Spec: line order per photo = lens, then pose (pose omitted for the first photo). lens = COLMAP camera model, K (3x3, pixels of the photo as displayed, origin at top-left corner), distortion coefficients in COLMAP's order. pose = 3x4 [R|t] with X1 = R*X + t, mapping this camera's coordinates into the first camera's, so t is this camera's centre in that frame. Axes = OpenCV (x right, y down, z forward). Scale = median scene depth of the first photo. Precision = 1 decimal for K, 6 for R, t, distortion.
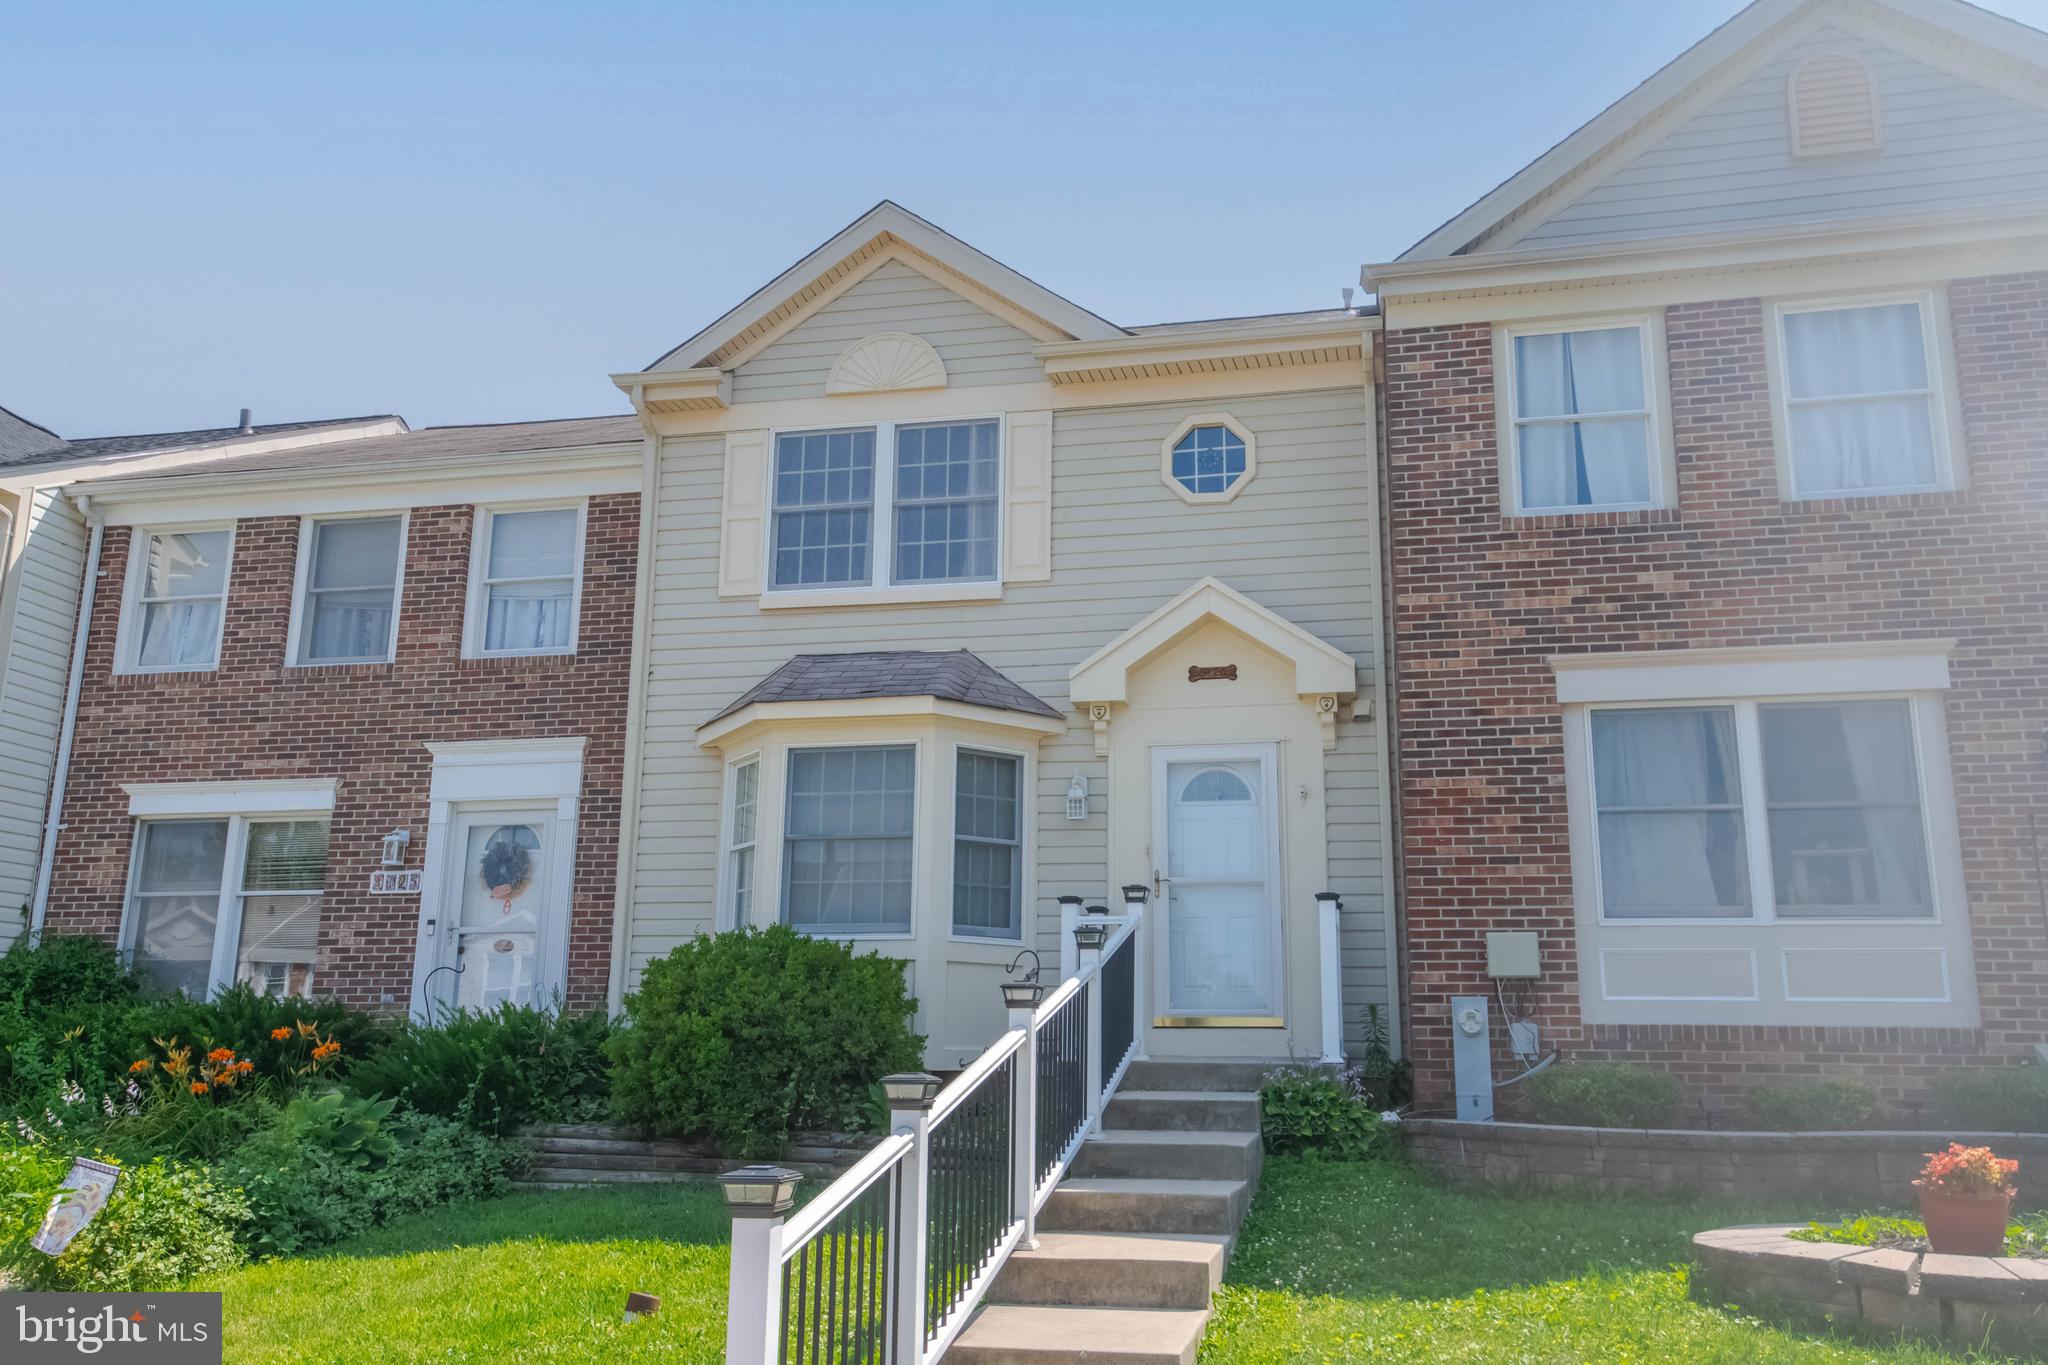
lens RADIAL K [[1631.7, 0, 1024.0], [0, 1631.7, 682.5], [0, 0, 1]] dist [0.041455, 0.002233]
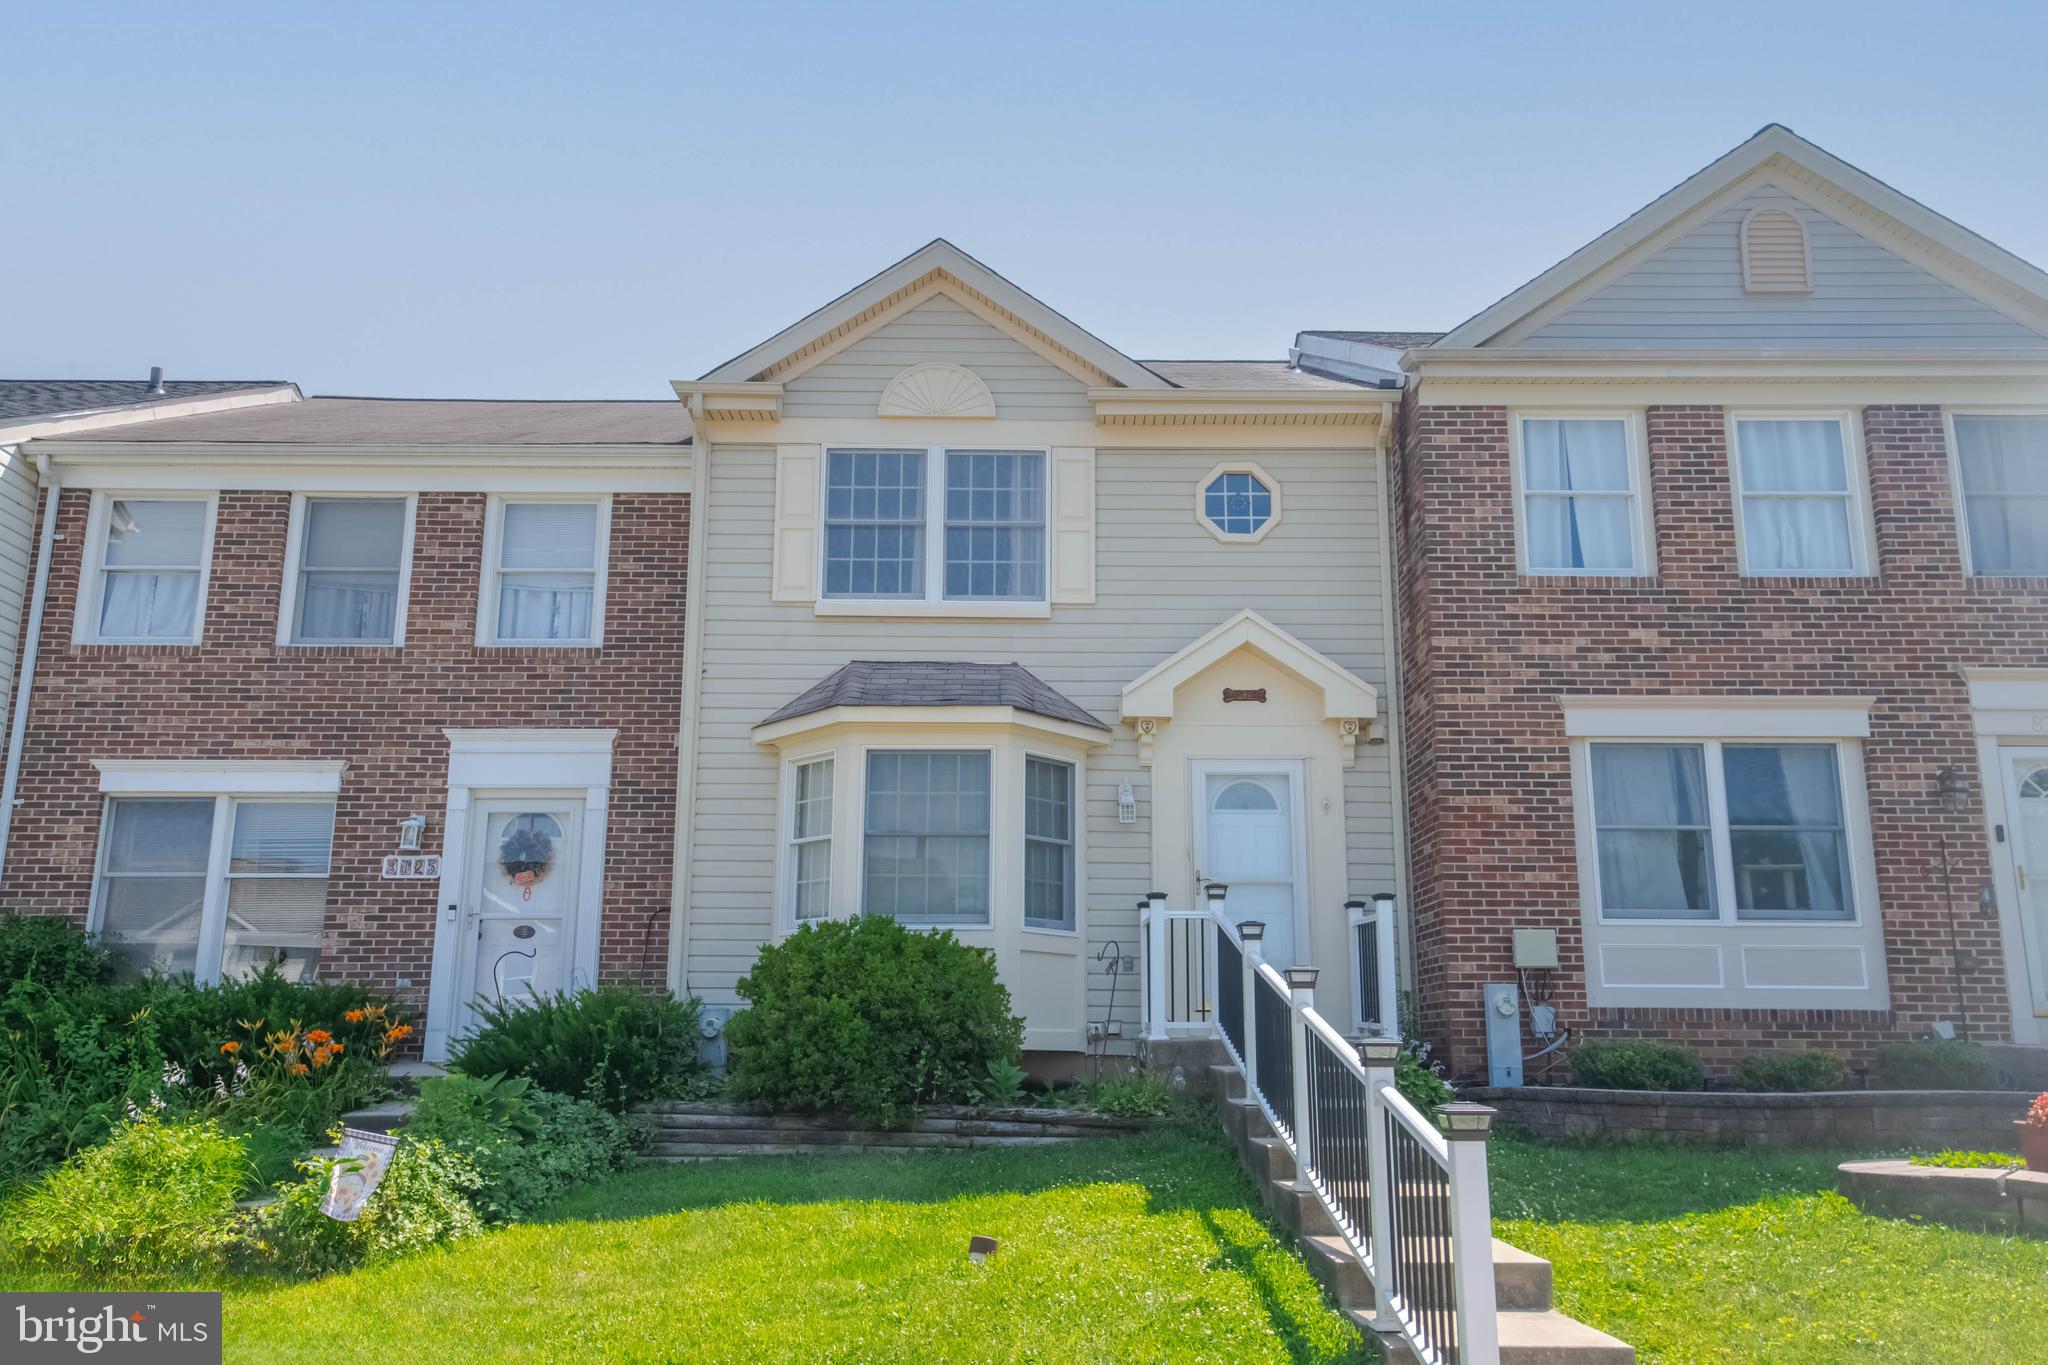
lens RADIAL K [[1631.7, 0, 1024.0], [0, 1631.7, 682.5], [0, 0, 1]] dist [0.041455, 0.002233]
pose [[0.976821, 0.042921, 0.209712, -0.276604], [-0.043554, 0.999050, -0.001598, -0.006445], [-0.209581, -0.007572, 0.977762, -0.066172]]
